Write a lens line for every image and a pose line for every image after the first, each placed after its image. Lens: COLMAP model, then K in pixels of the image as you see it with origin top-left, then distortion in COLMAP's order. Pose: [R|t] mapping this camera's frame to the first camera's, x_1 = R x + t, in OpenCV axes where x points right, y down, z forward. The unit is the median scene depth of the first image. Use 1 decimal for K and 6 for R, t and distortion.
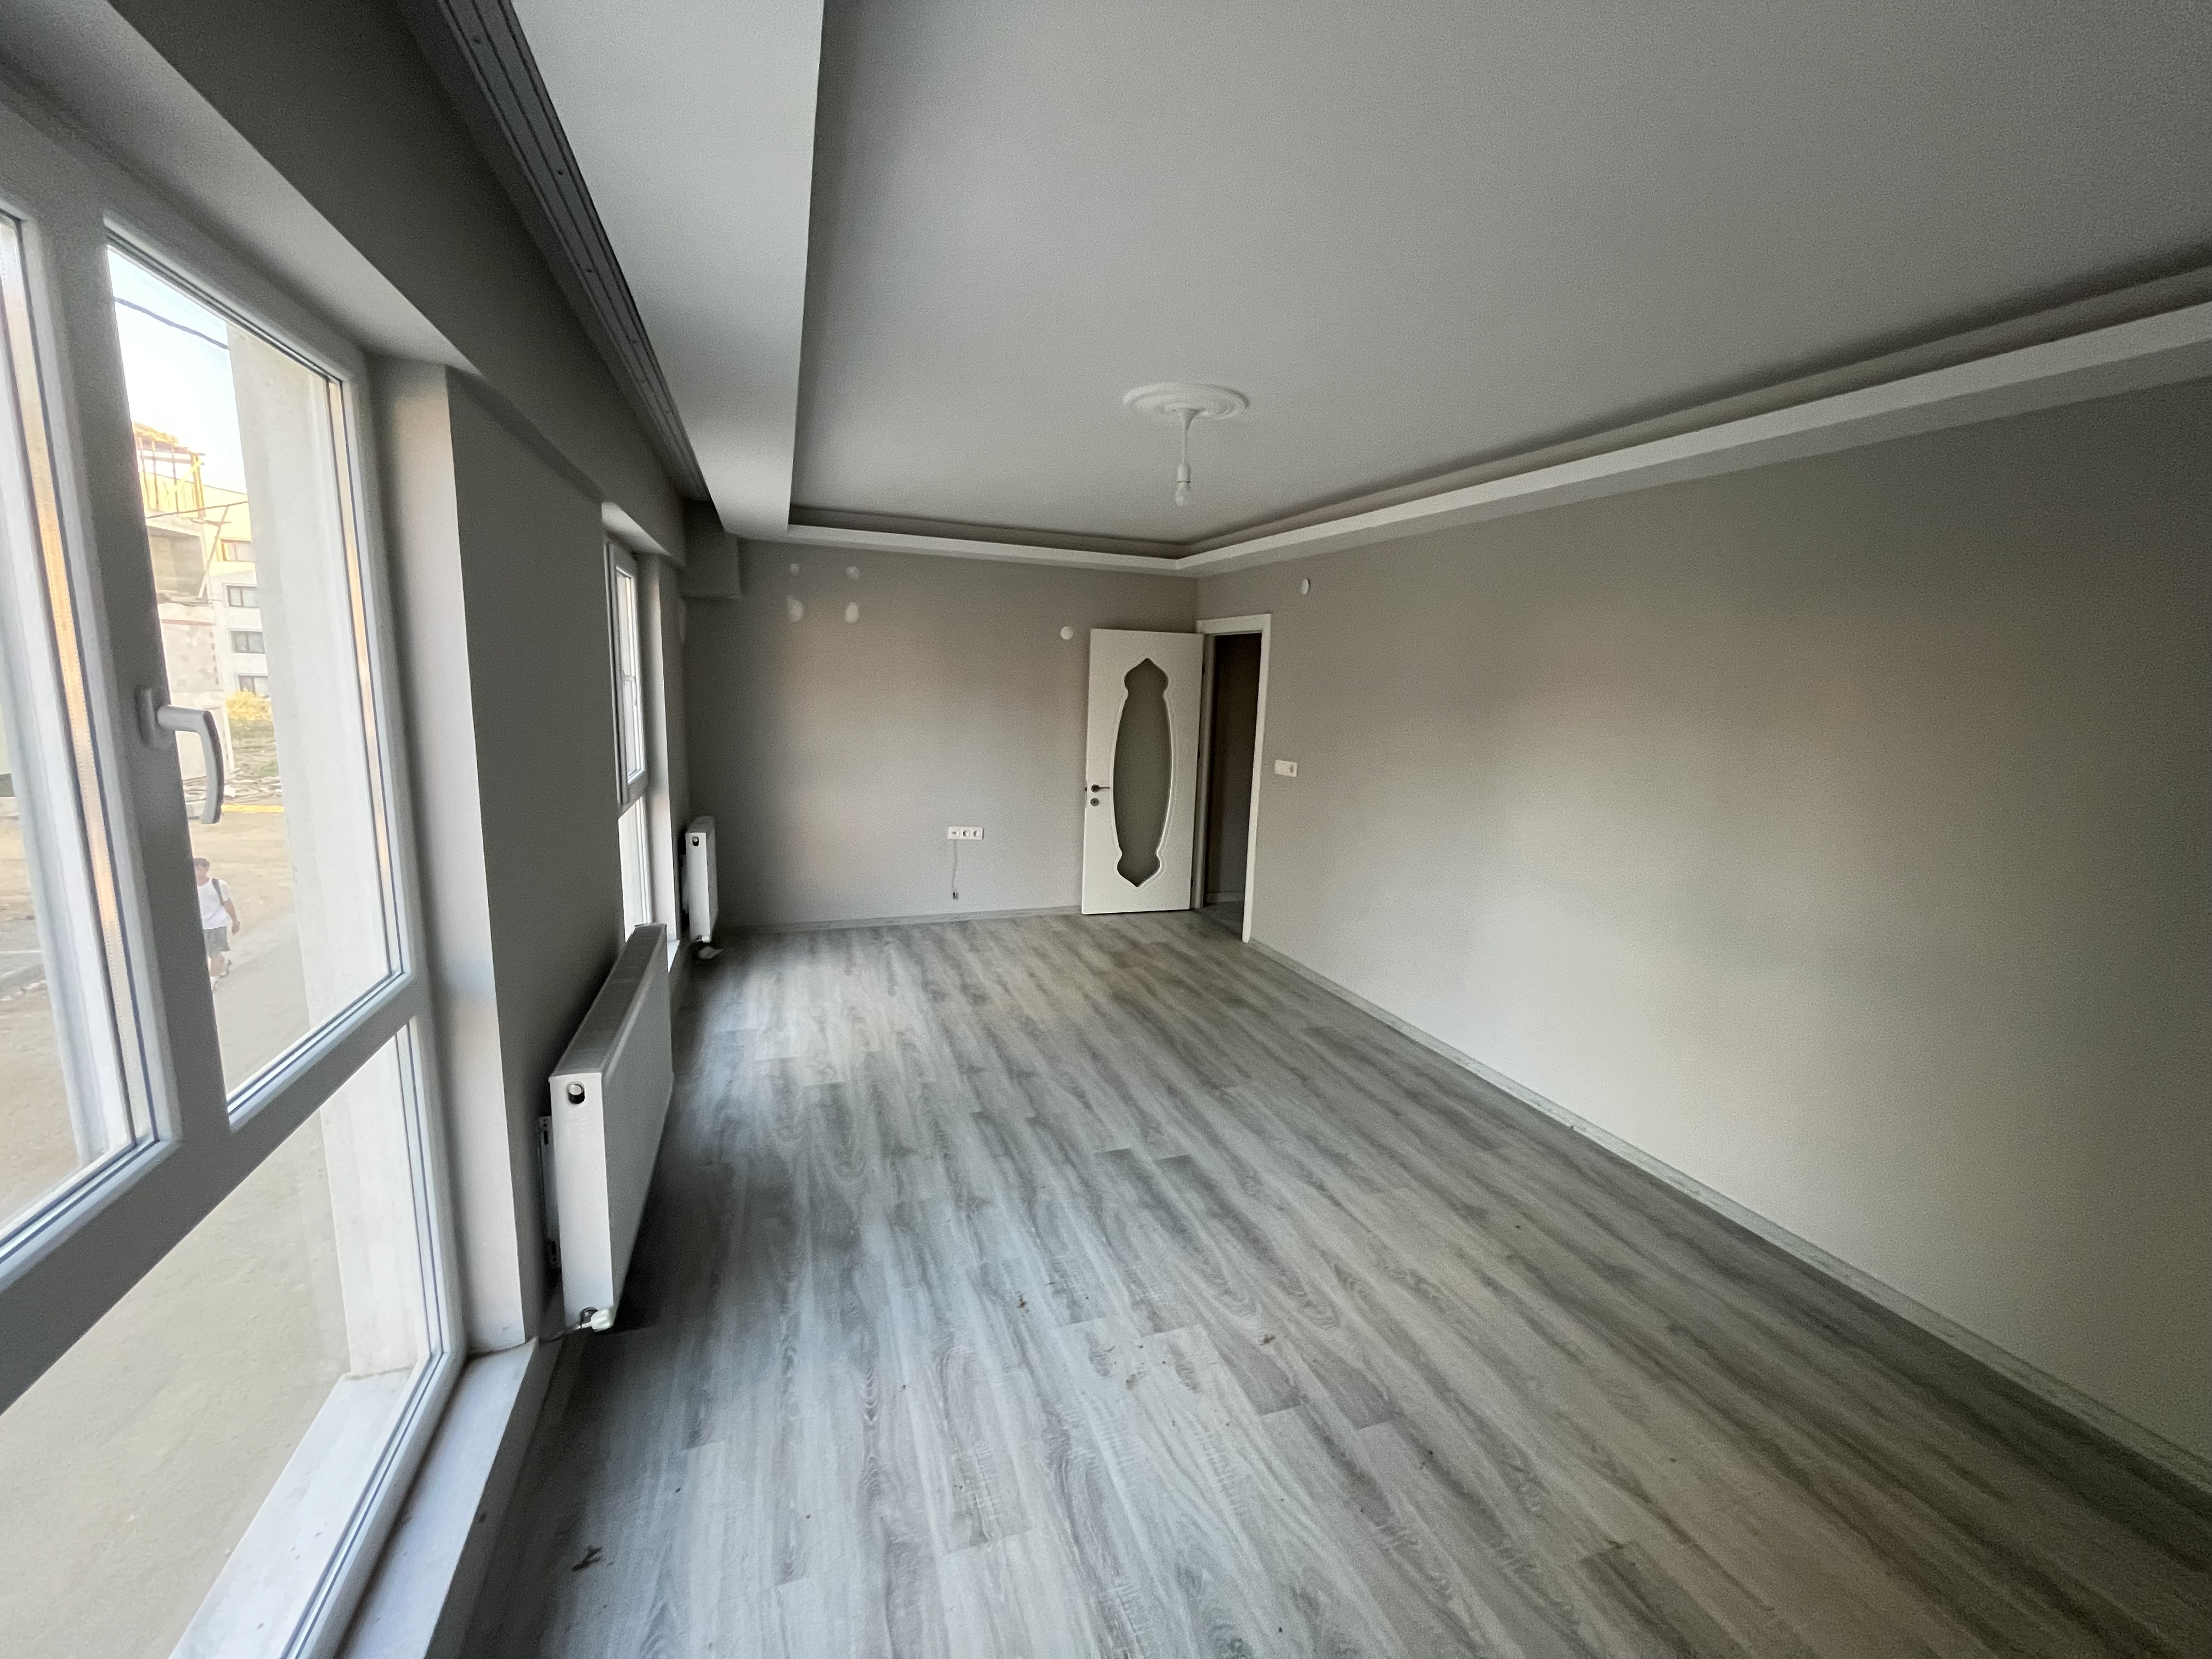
lens RADIAL K [[899.8, 0, 1102.3], [0, 899.8, 831.8], [0, 0, 1]] dist [-0.000481, 0.000164]
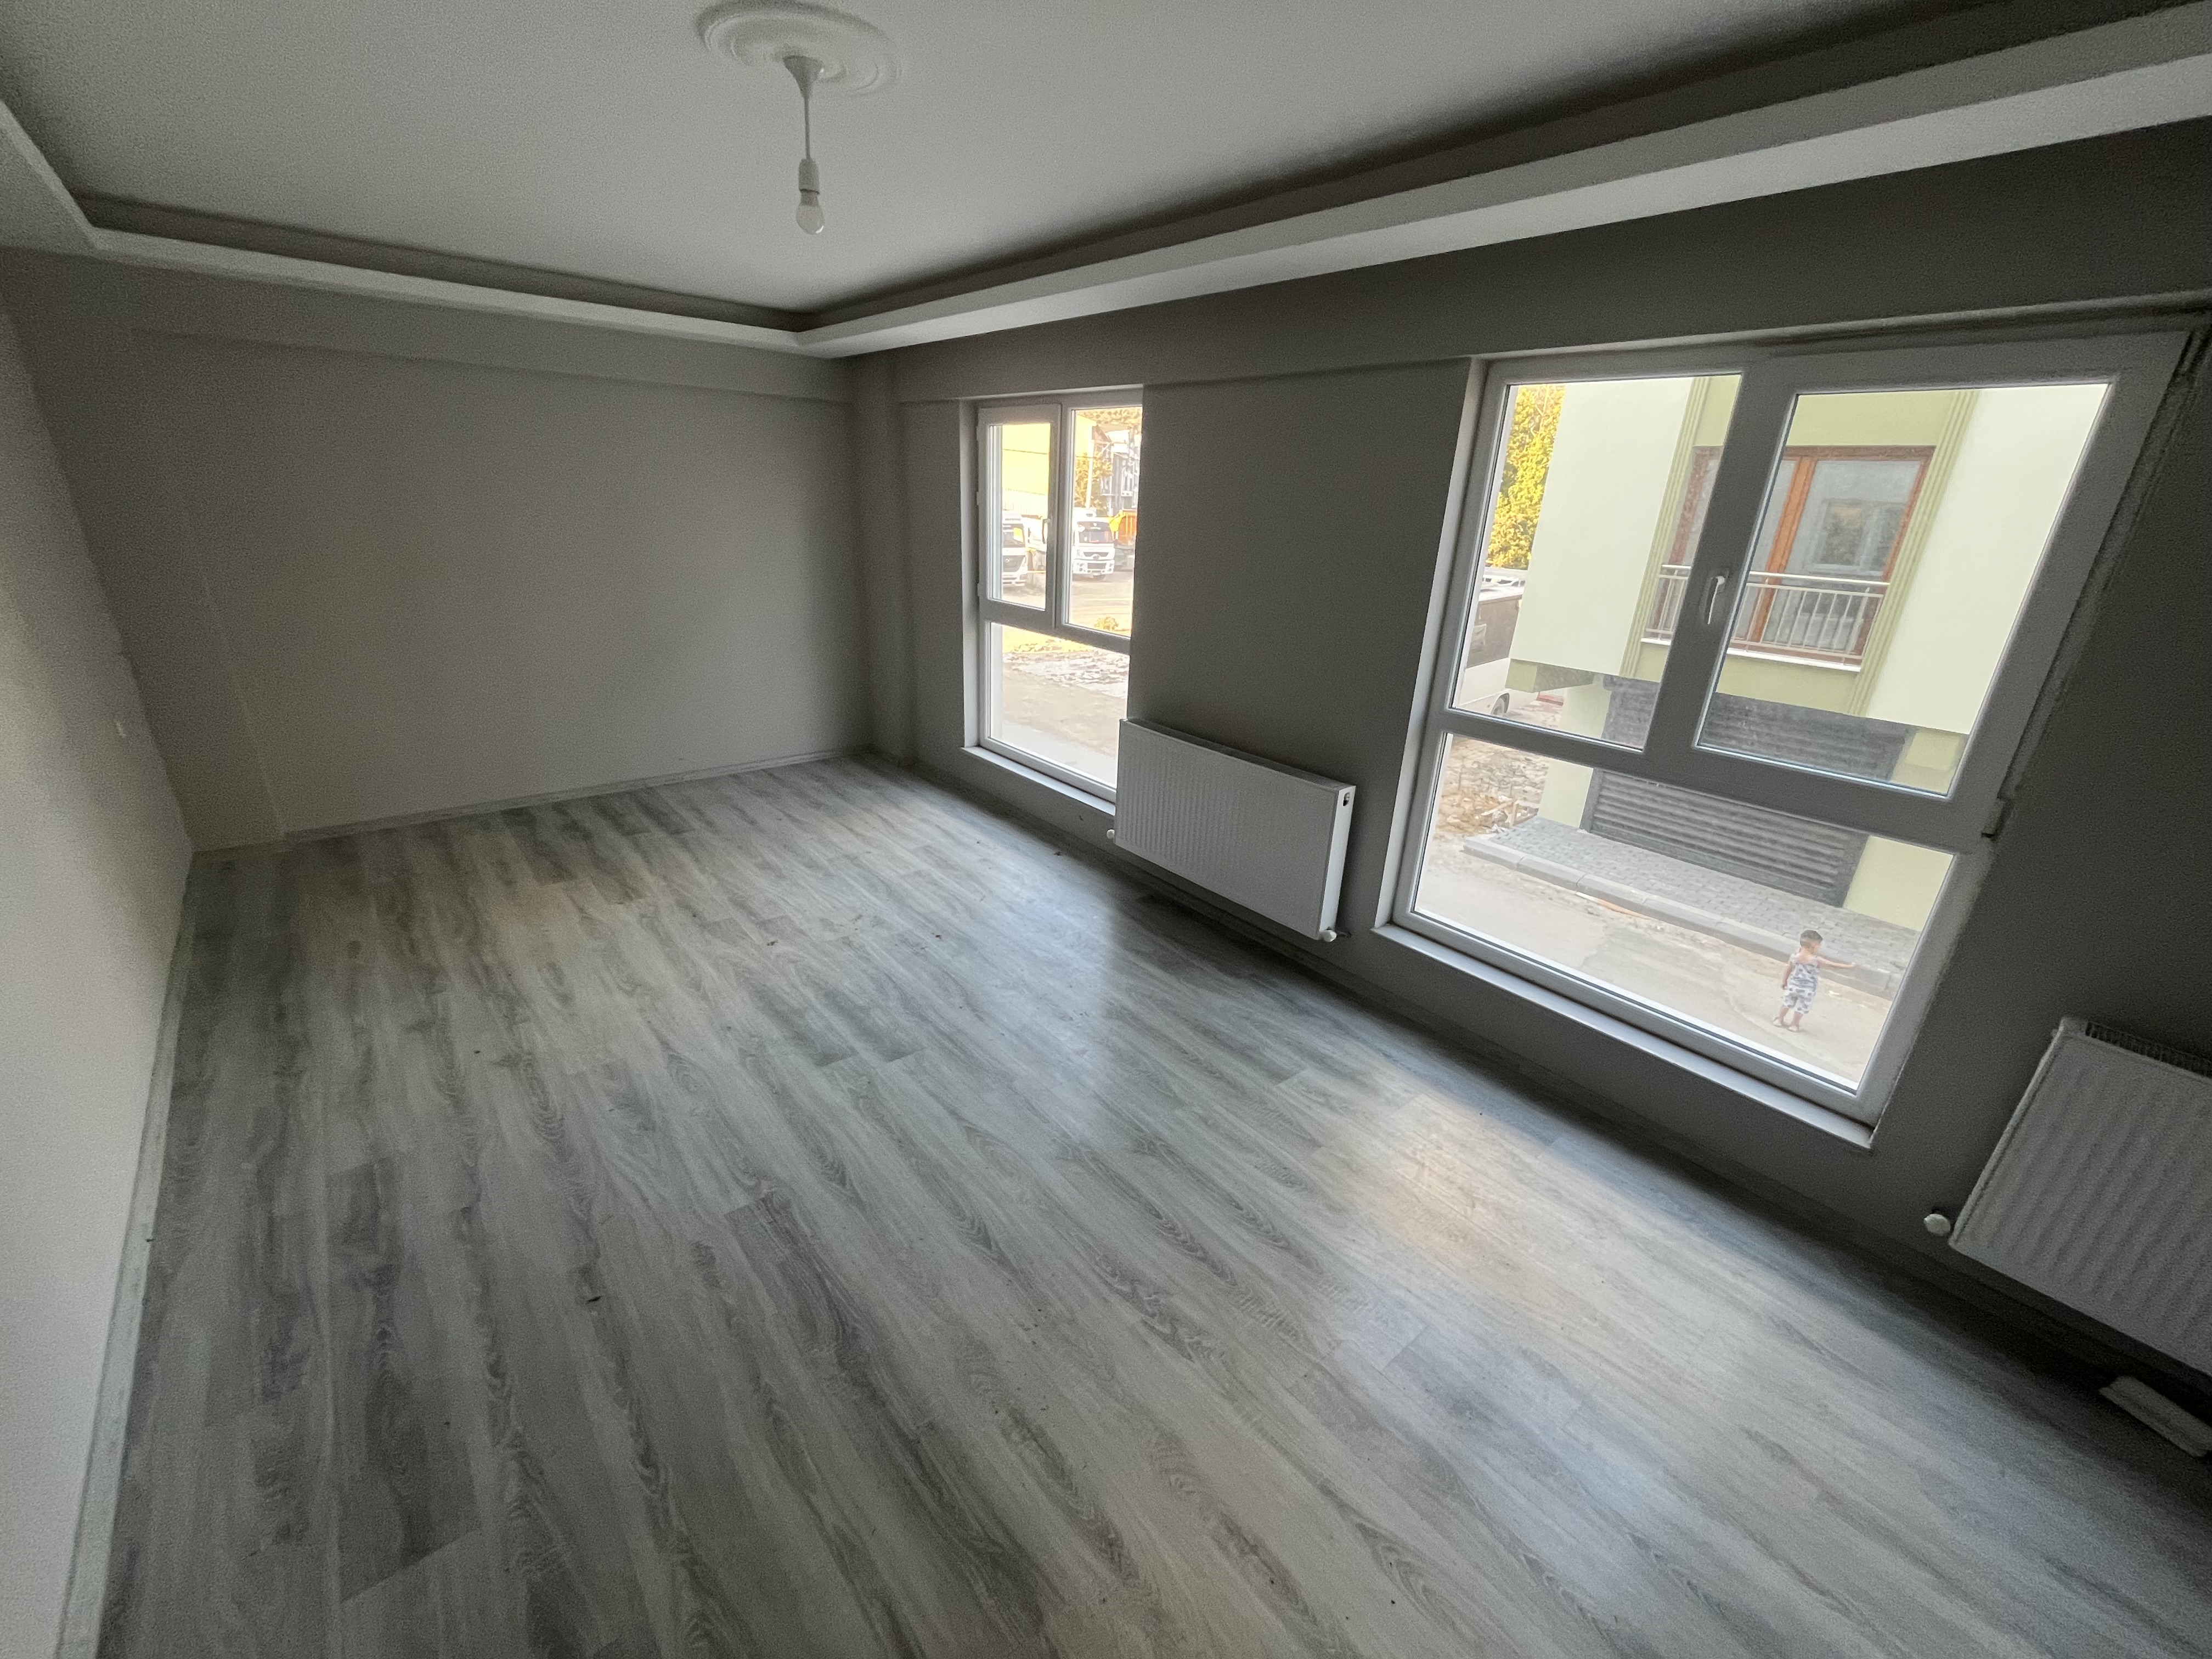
lens RADIAL K [[899.8, 0, 1102.3], [0, 899.8, 831.8], [0, 0, 1]] dist [-0.000481, 0.000164]
pose [[-0.935700, 0.050160, -0.349211, 0.132912], [-0.134722, 0.864024, 0.485091, -0.311620], [0.326059, 0.500946, -0.801710, 1.698580]]
